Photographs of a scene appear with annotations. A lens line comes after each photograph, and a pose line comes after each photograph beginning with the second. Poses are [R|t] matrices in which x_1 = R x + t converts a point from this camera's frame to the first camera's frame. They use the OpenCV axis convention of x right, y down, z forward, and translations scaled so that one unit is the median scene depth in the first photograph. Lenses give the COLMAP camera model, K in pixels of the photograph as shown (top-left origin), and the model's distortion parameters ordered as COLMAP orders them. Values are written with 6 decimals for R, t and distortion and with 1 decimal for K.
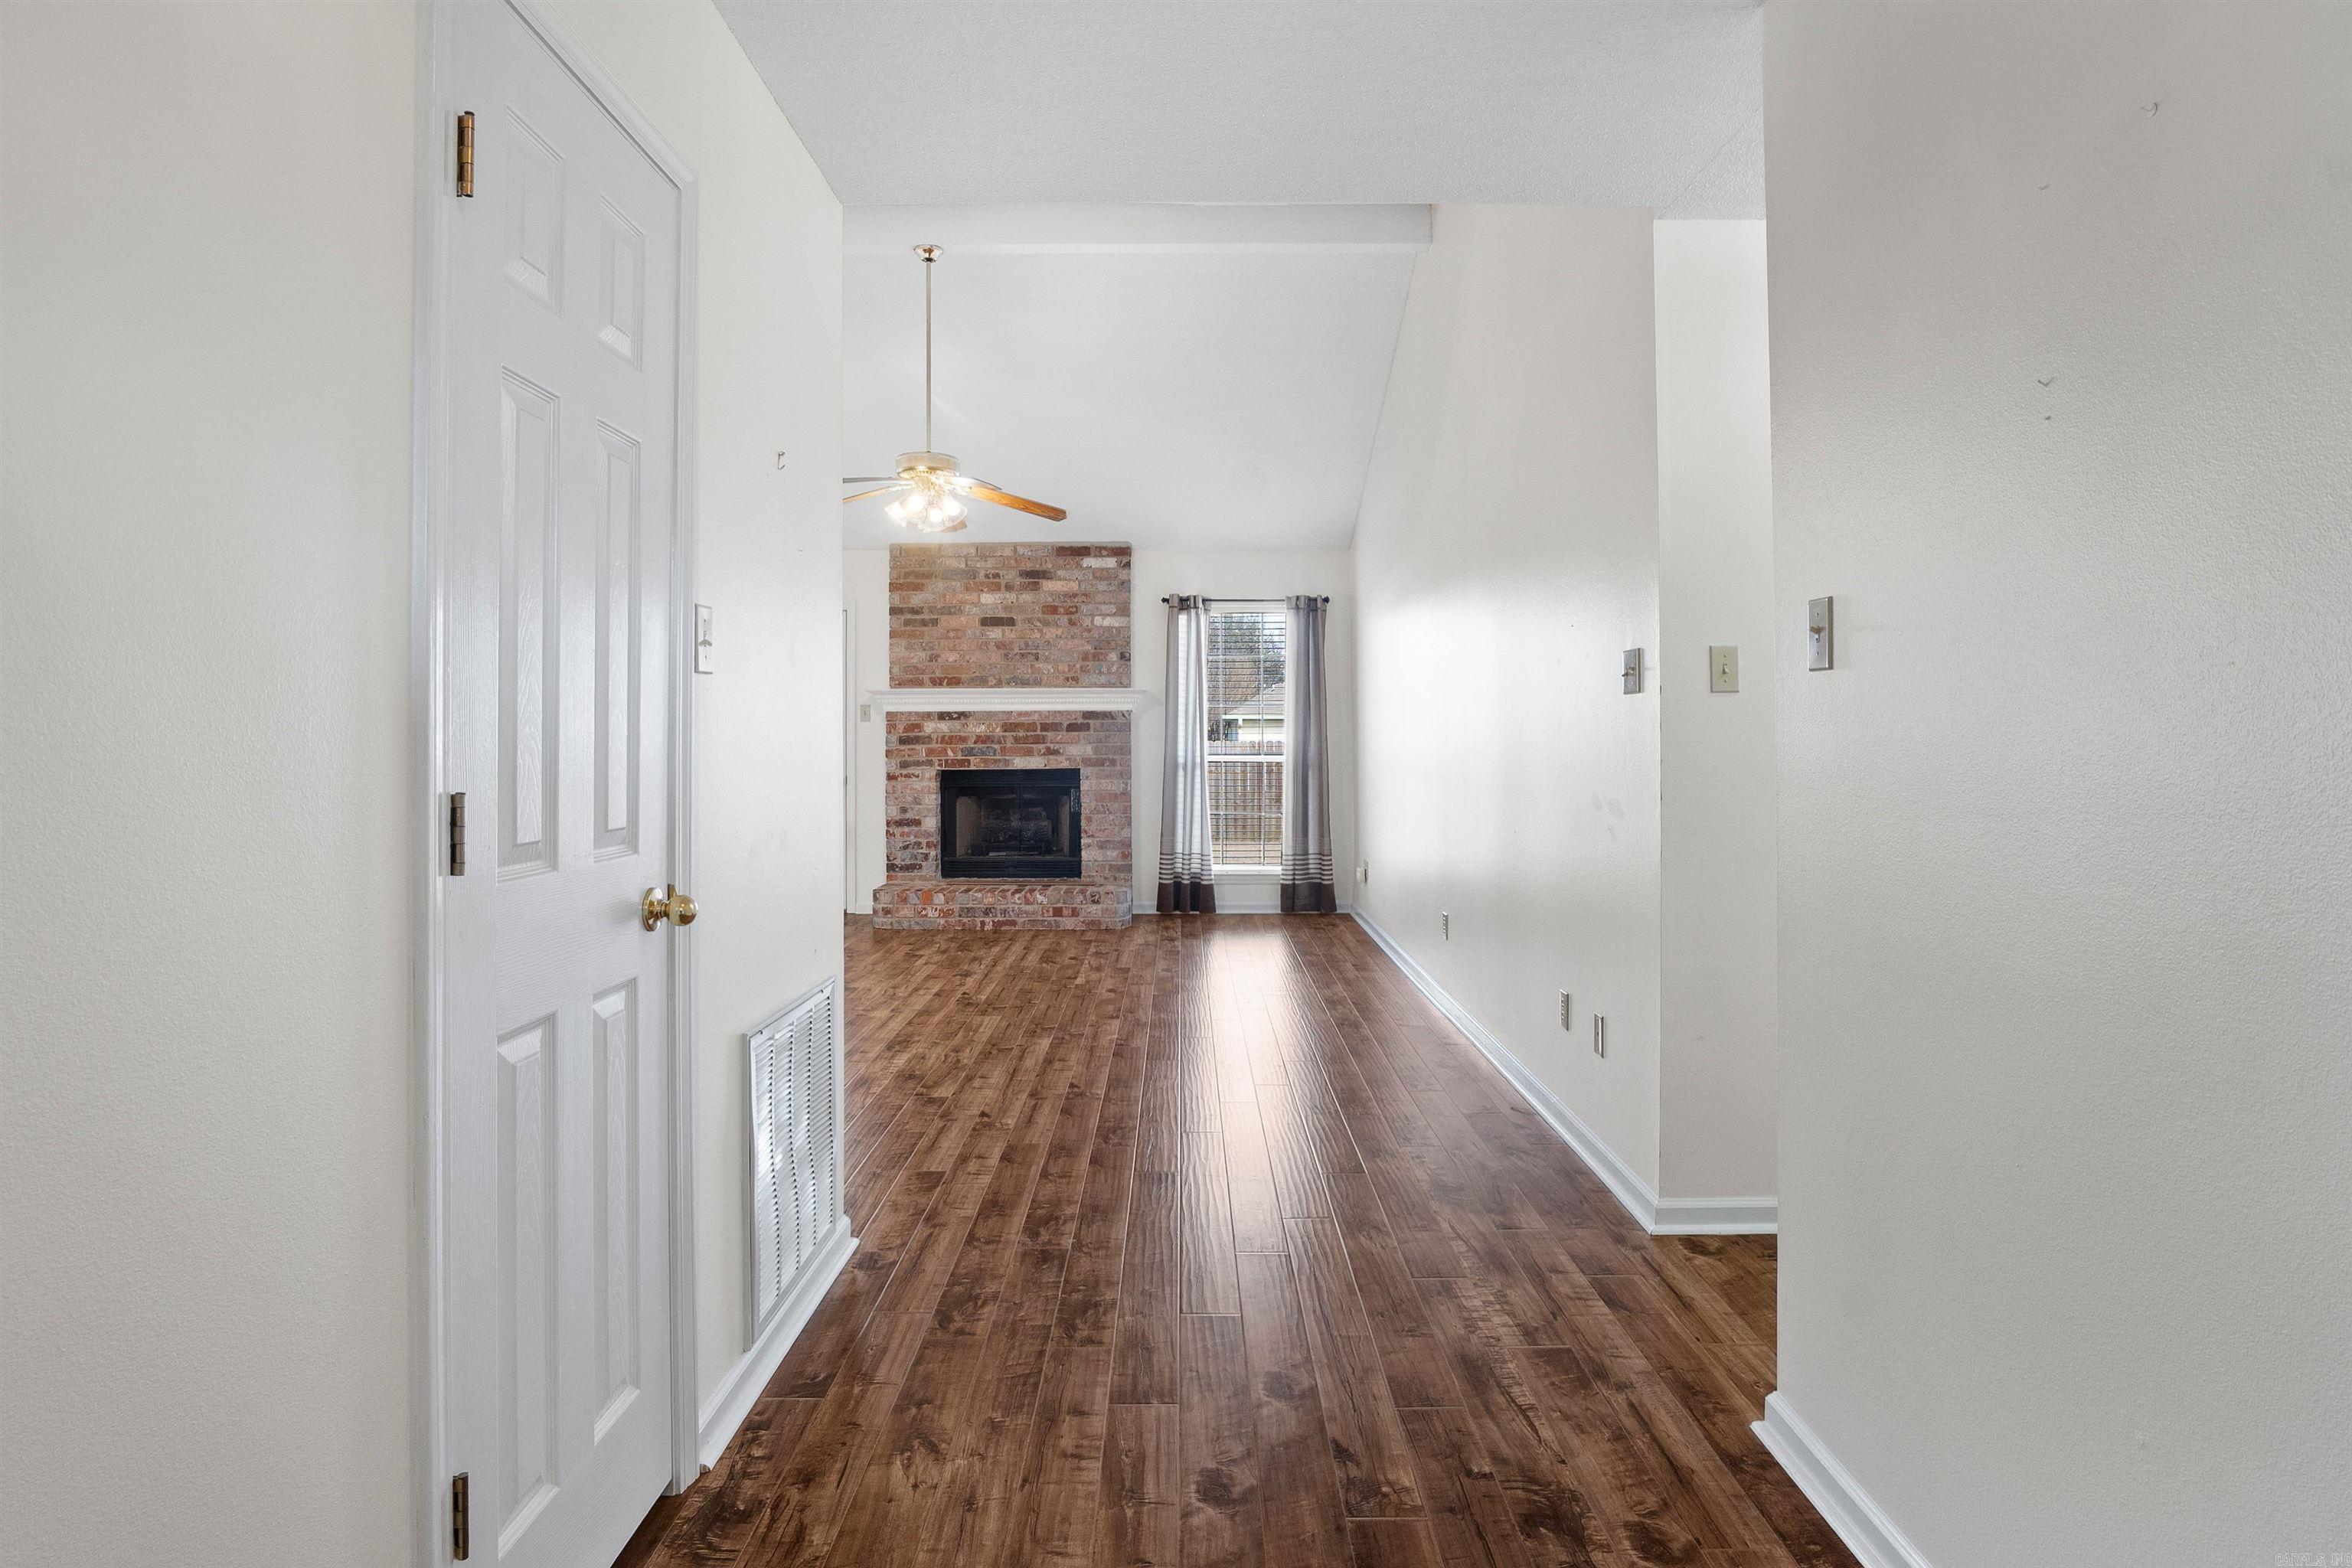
lens RADIAL K [[1284.4, 0, 1183.7], [0, 1284.4, 734.2], [0, 0, 1]] dist [-0.033035, 0.012414]
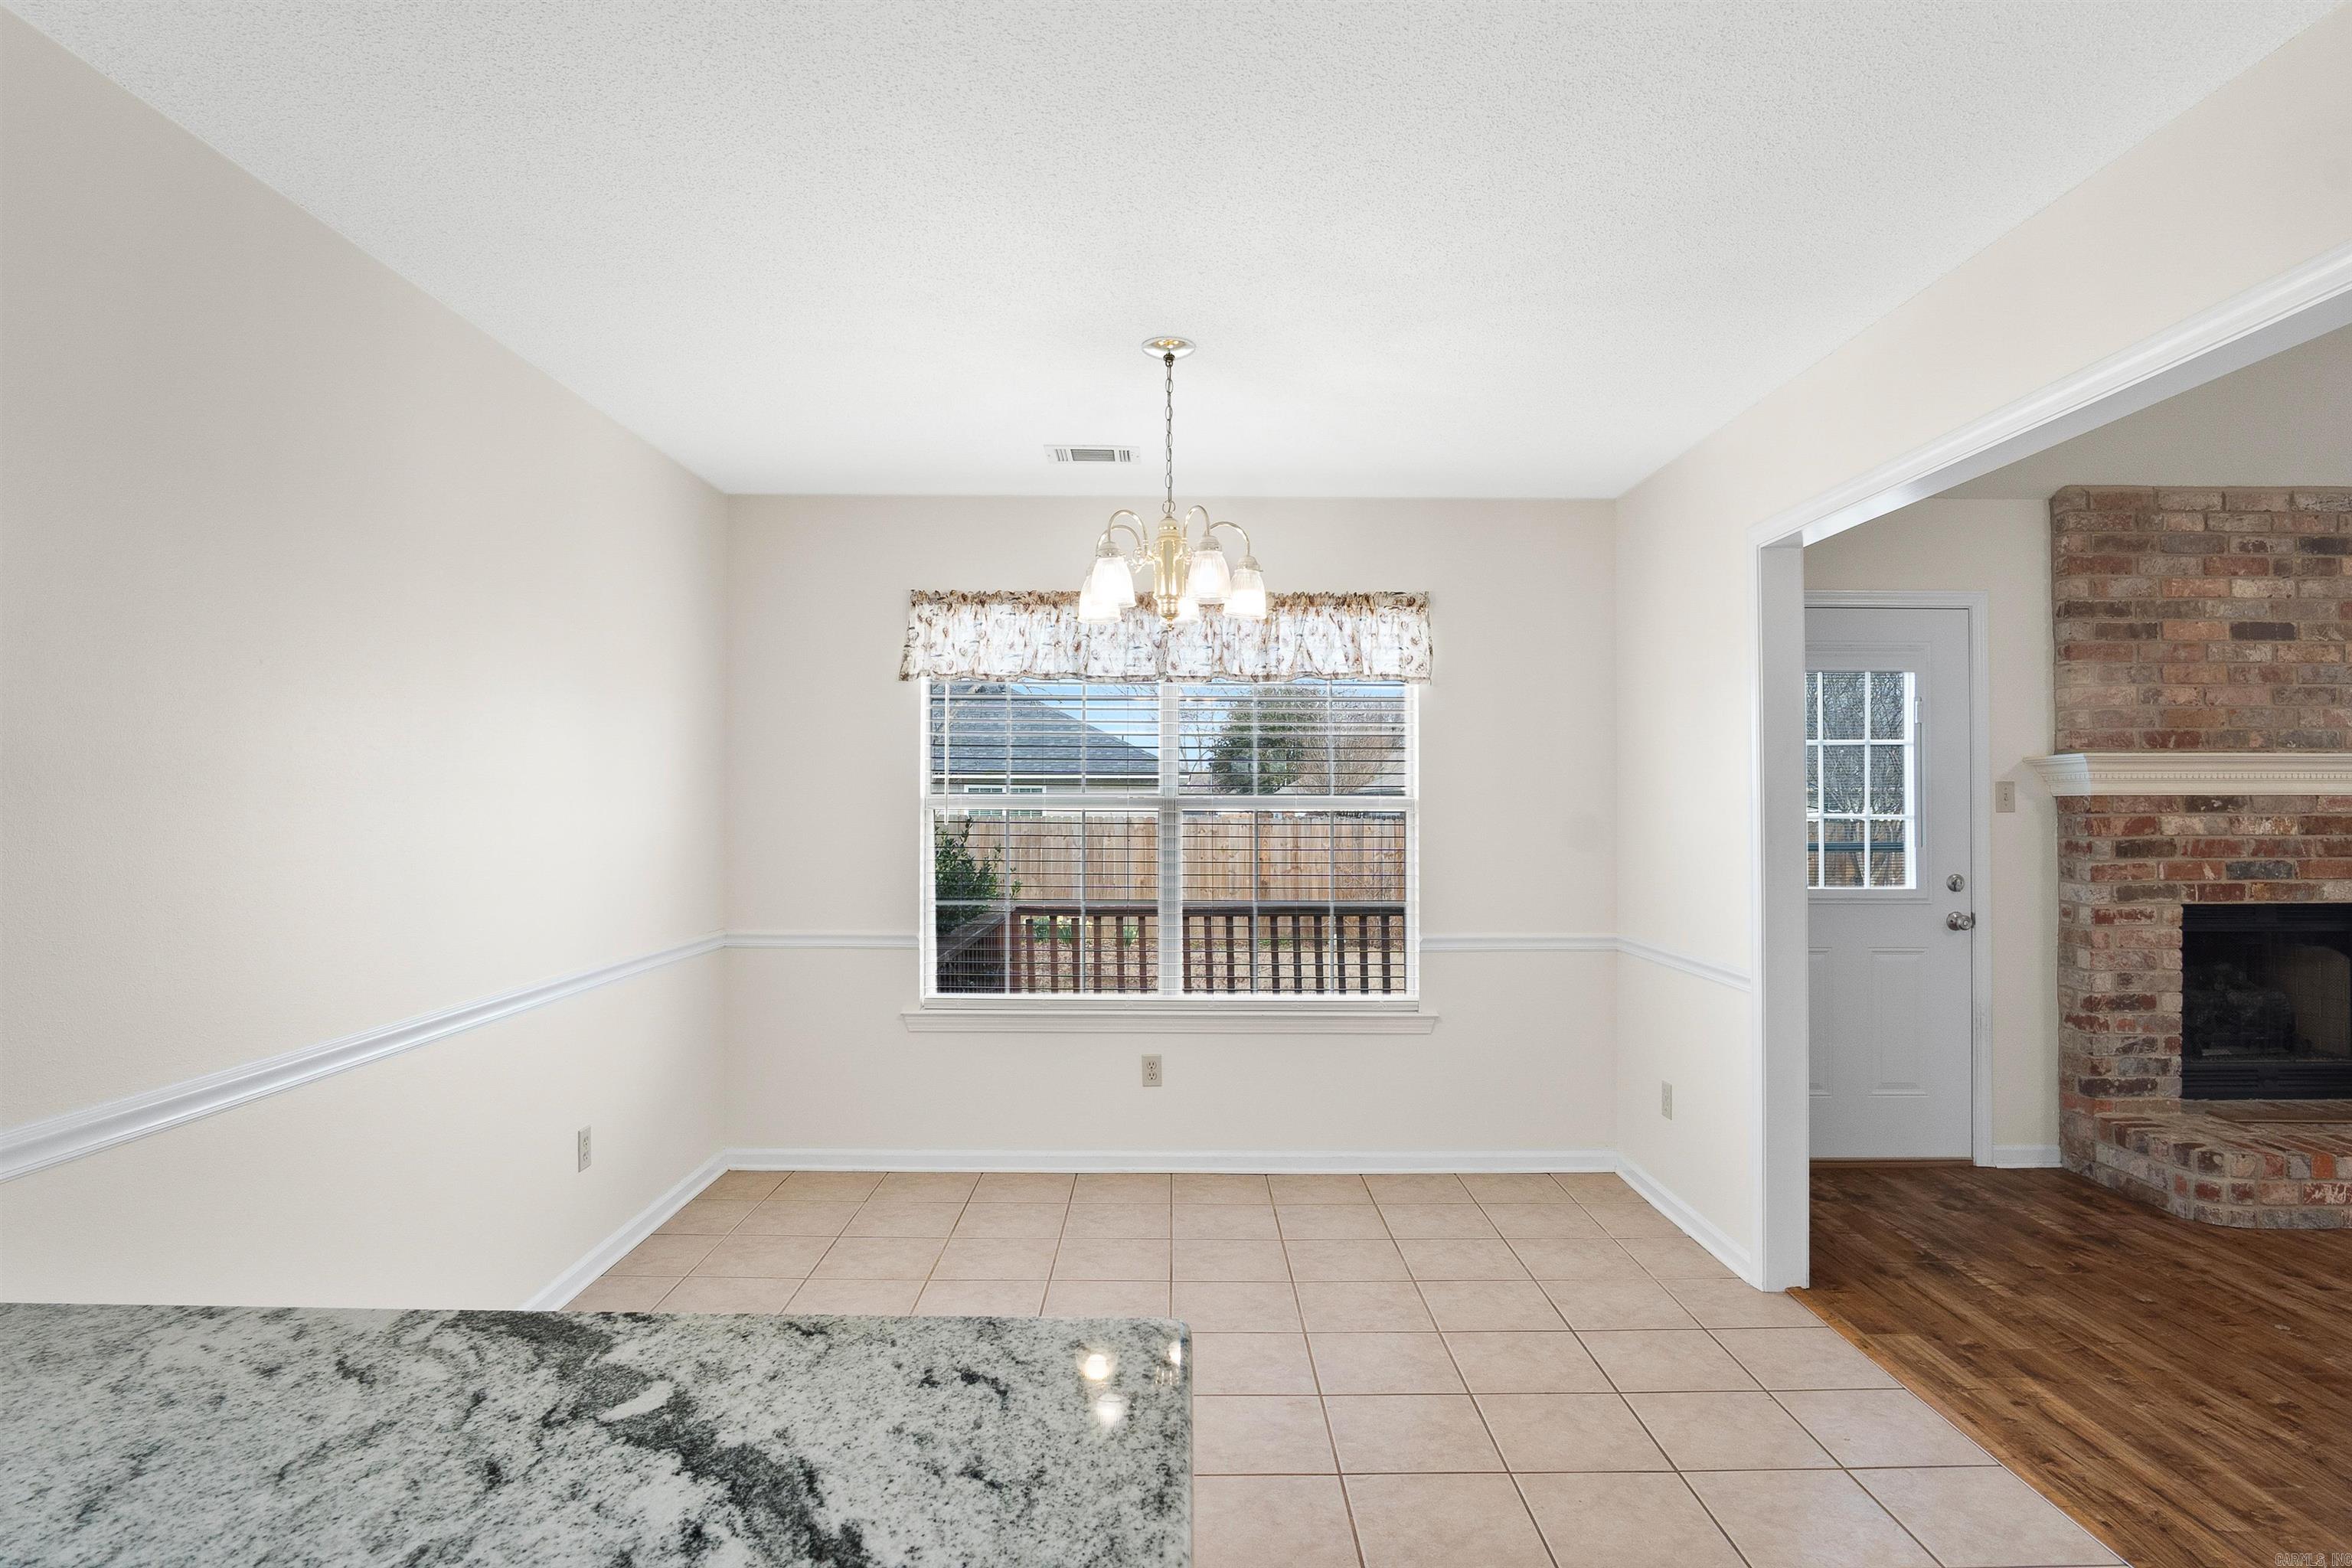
lens RADIAL K [[1281.5, 0, 1186.8], [0, 1281.5, 772.3], [0, 0, 1]] dist [-0.034484, 0.013438]
pose [[0.999932, 0.003194, 0.011219, -0.612112], [-0.002944, 0.999750, -0.022185, -0.014376], [-0.011287, 0.022151, 0.999691, 0.473076]]
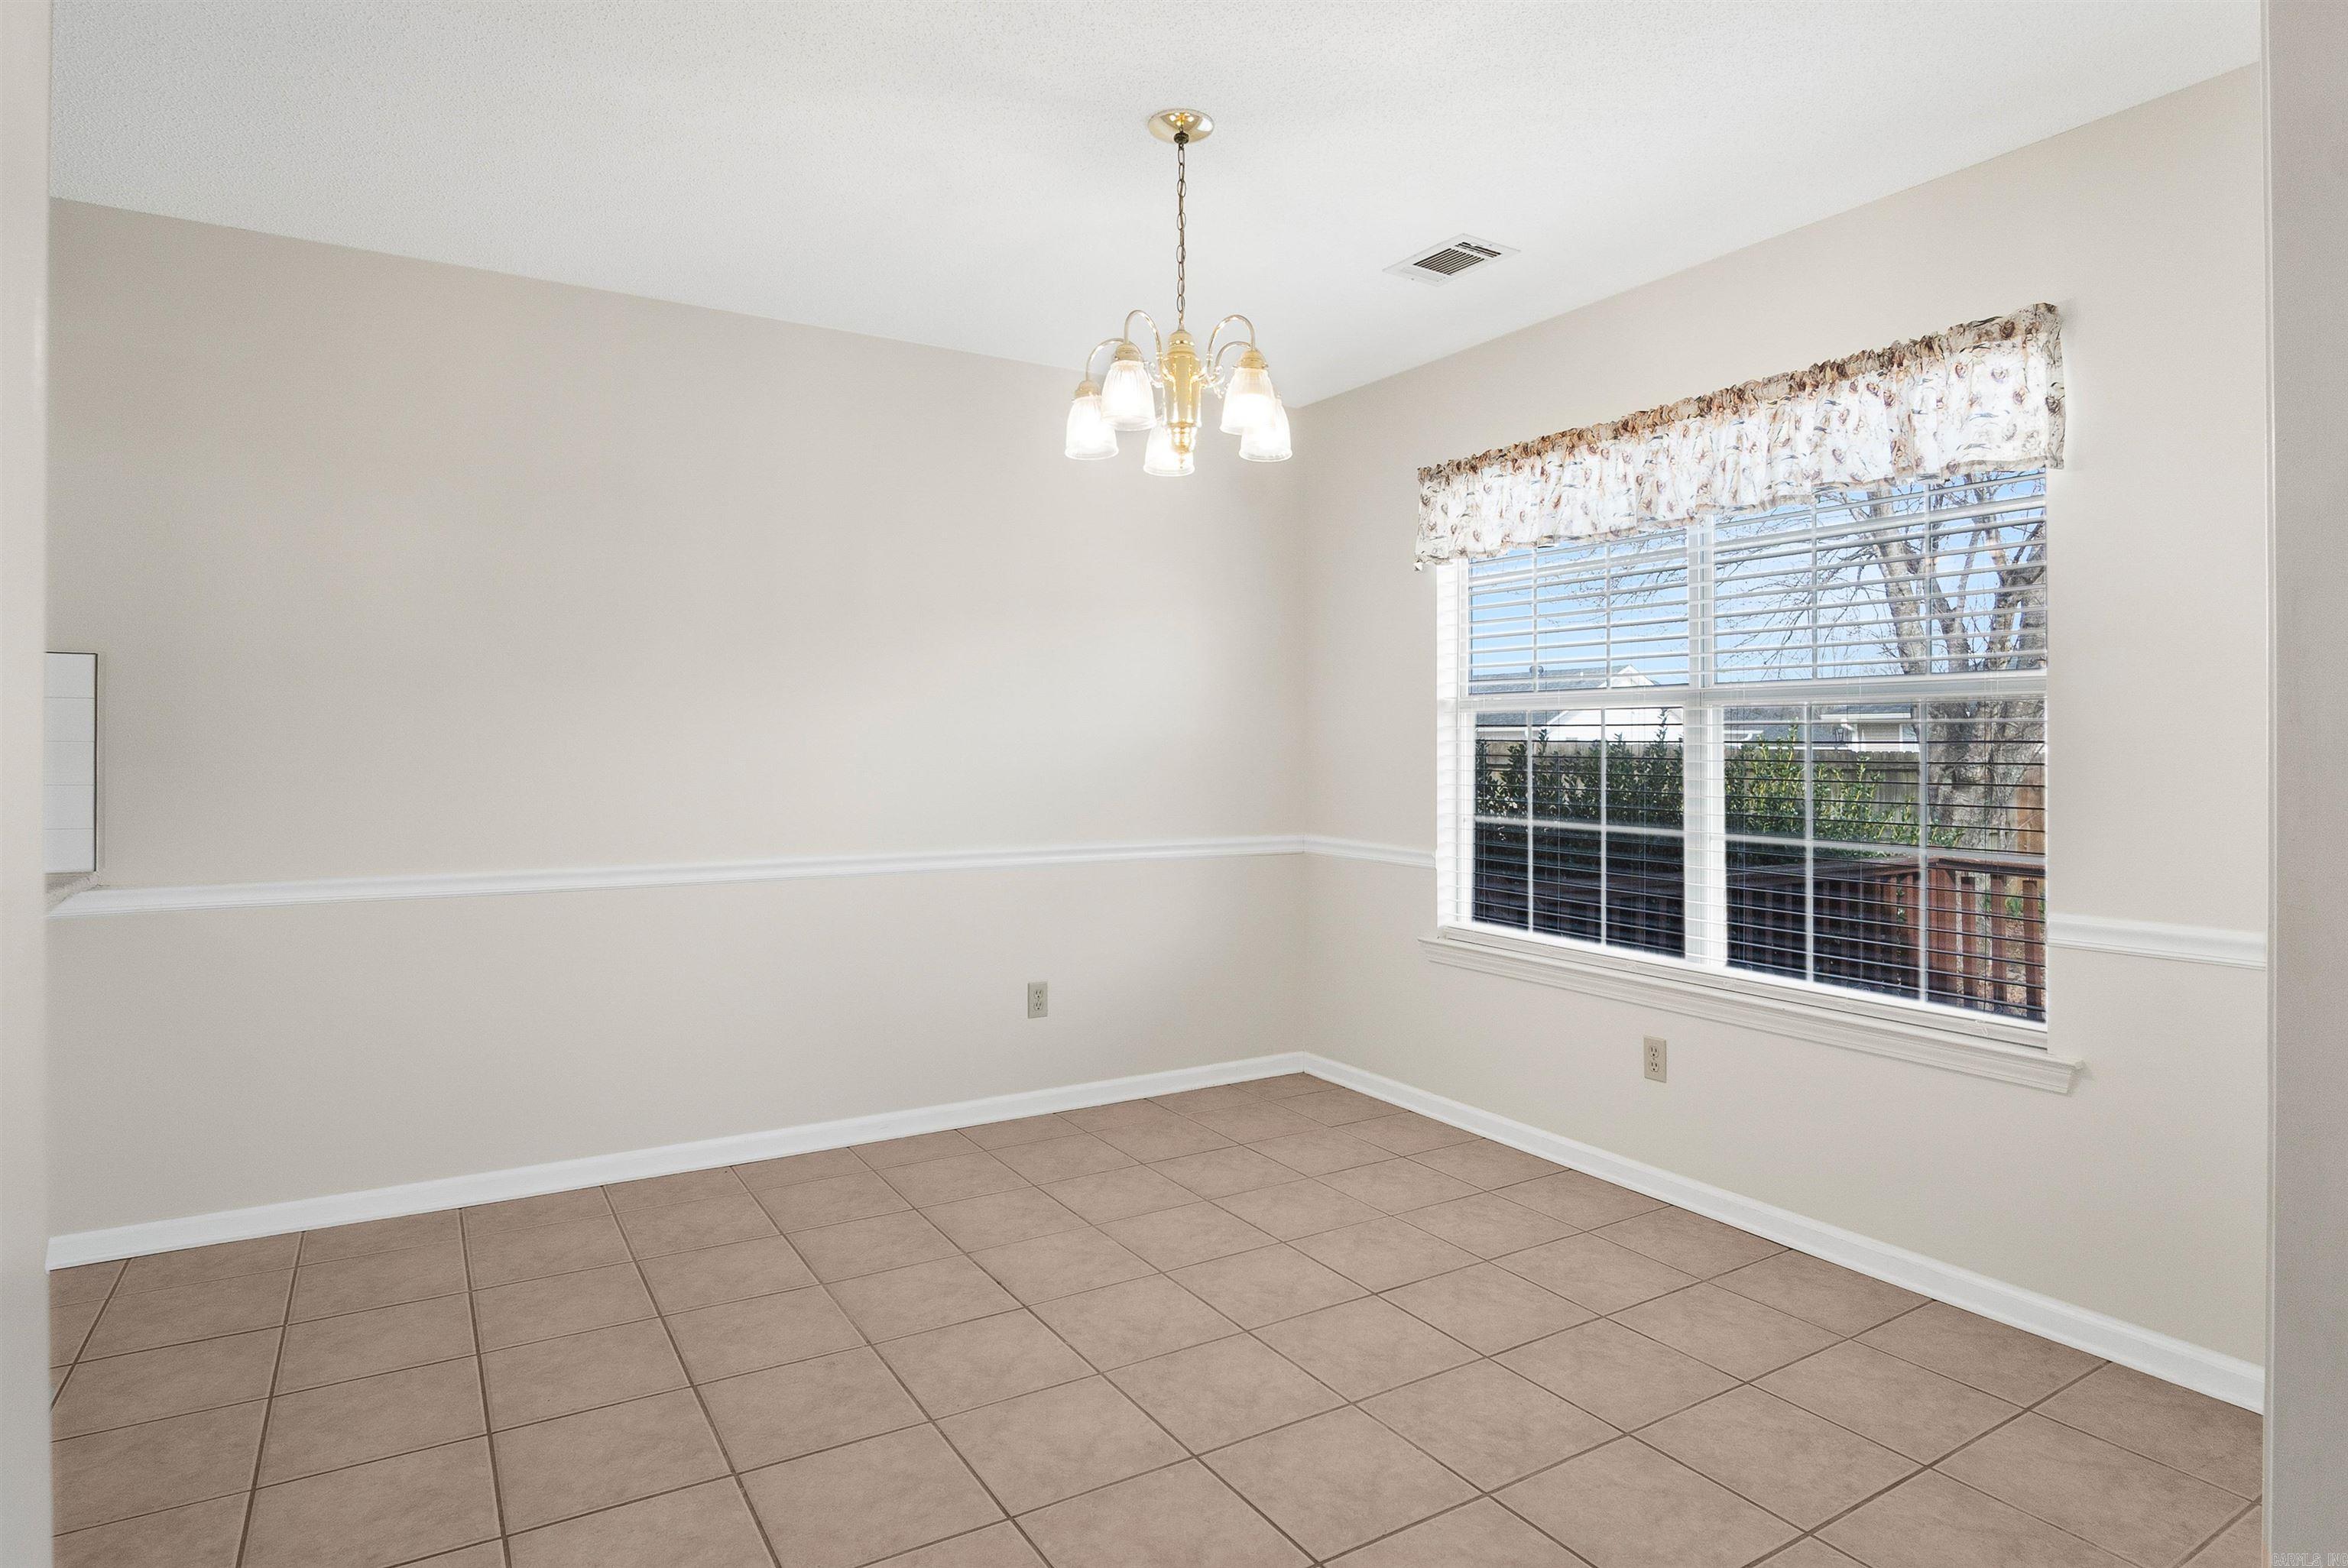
lens RADIAL K [[1282.0, 0, 1181.7], [0, 1282.0, 734.3], [0, 0, 1]] dist [-0.033035, 0.012414]
pose [[0.522682, -0.005031, -0.852513, -0.357557], [-0.004134, 0.999956, -0.008436, 0.002450], [0.852518, 0.007934, 0.522638, 0.680710]]
